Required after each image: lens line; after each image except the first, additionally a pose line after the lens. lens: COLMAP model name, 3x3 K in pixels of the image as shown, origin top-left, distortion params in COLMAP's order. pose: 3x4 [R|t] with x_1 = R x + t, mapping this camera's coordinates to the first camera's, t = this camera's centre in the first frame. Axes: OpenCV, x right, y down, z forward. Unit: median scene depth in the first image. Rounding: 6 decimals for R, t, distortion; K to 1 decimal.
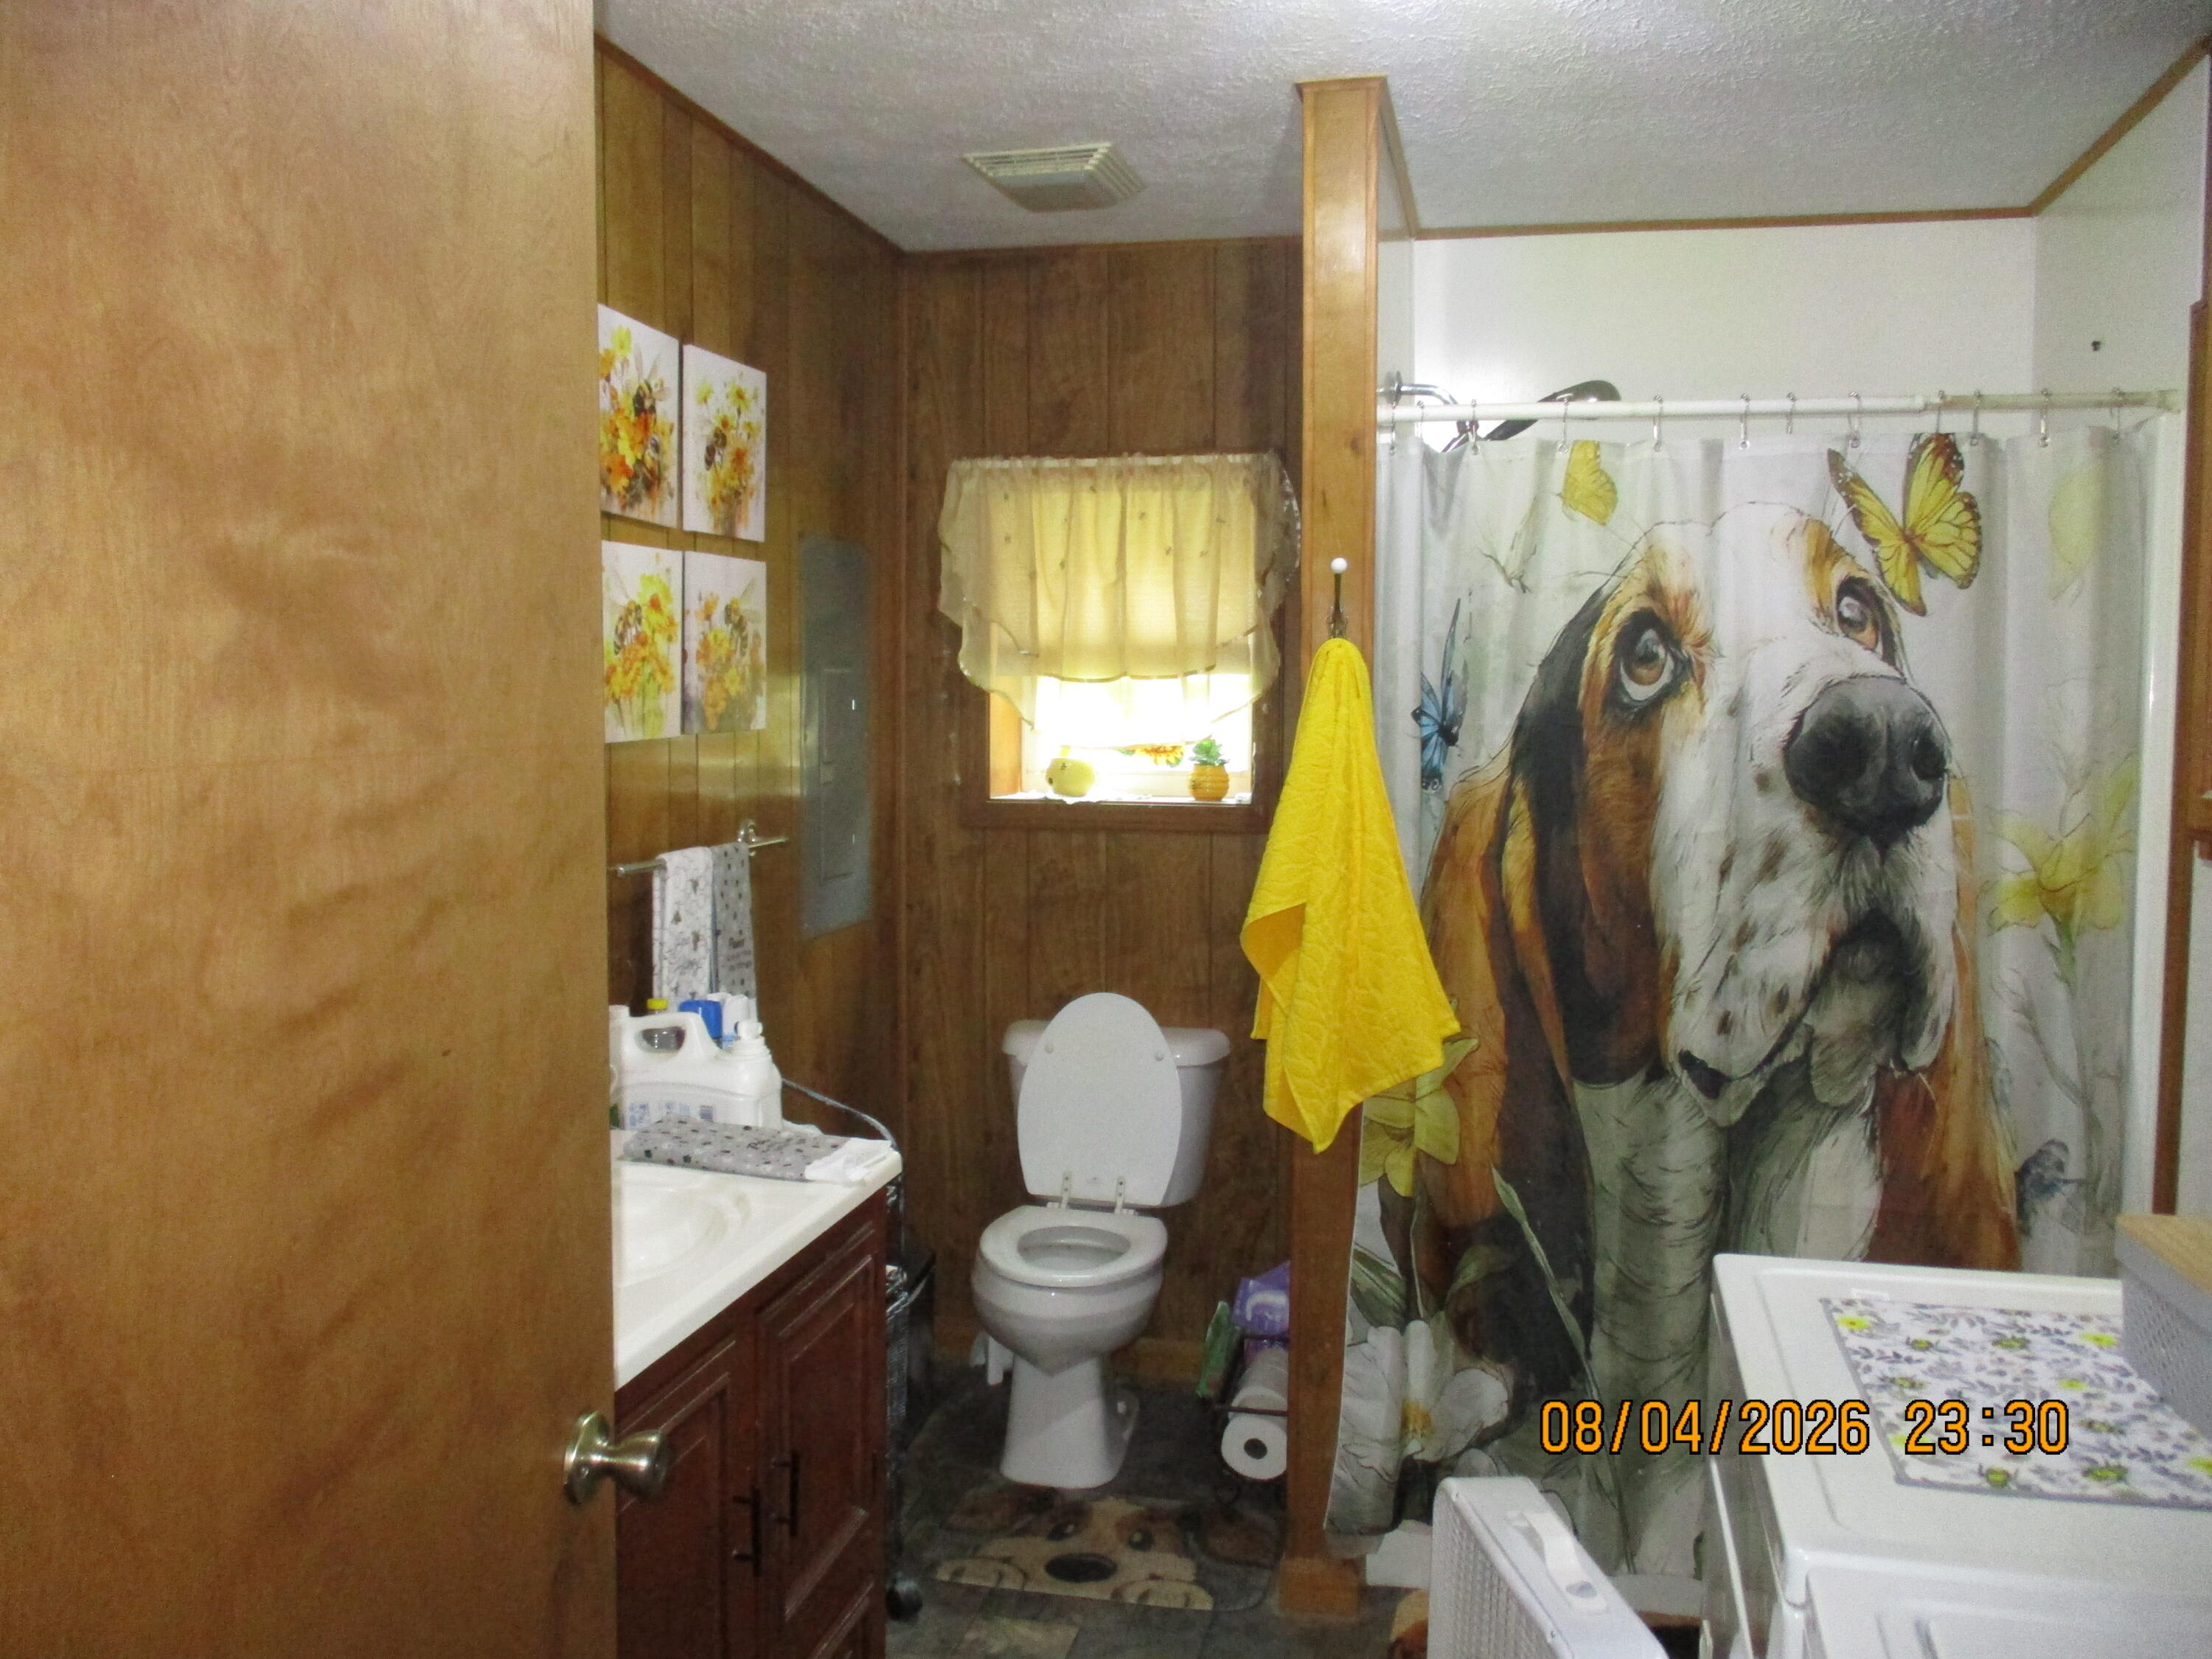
lens RADIAL K [[1849.1, 0, 1097.7], [0, 1849.1, 835.2], [0, 0, 1]] dist [-0.006964, -0.004513]
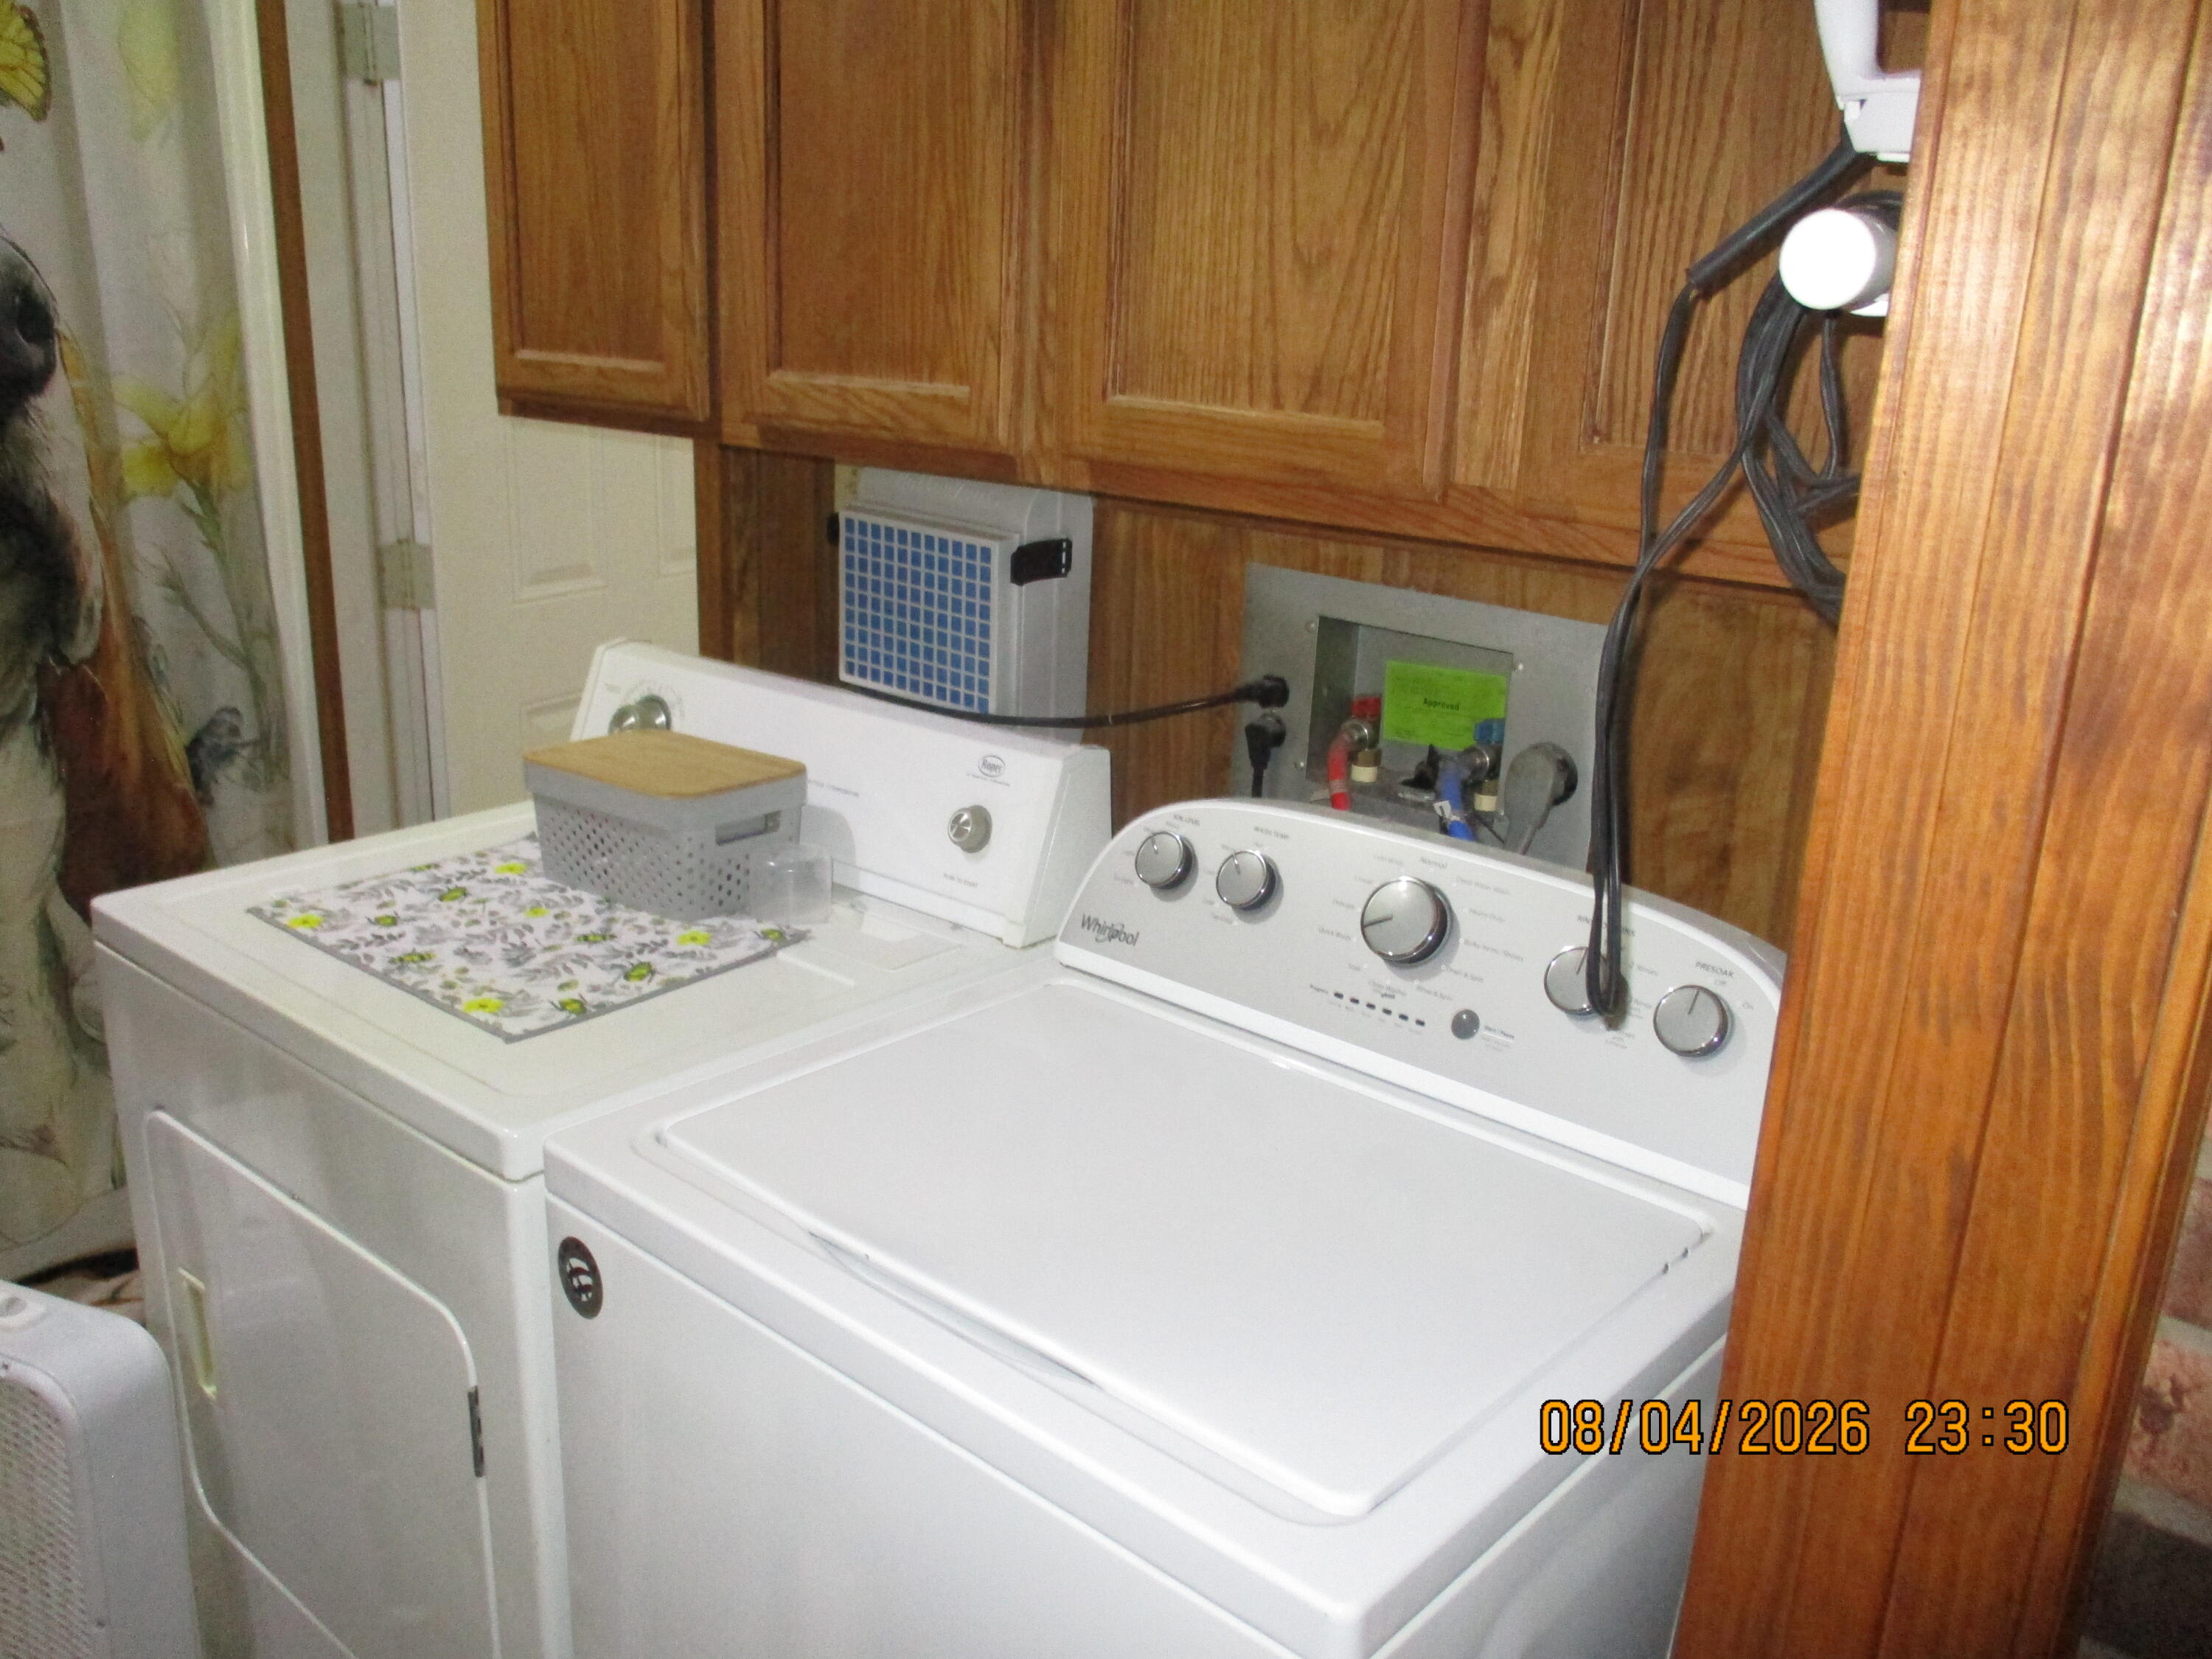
lens RADIAL K [[1849.1, 0, 1101.3], [0, 1849.1, 818.9], [0, 0, 1]] dist [-0.006964, -0.004513]
pose [[0.468714, -0.248172, 0.847772, -0.129092], [0.045930, 0.965273, 0.257175, -0.013334], [-0.882155, -0.081603, 0.463836, 0.106404]]
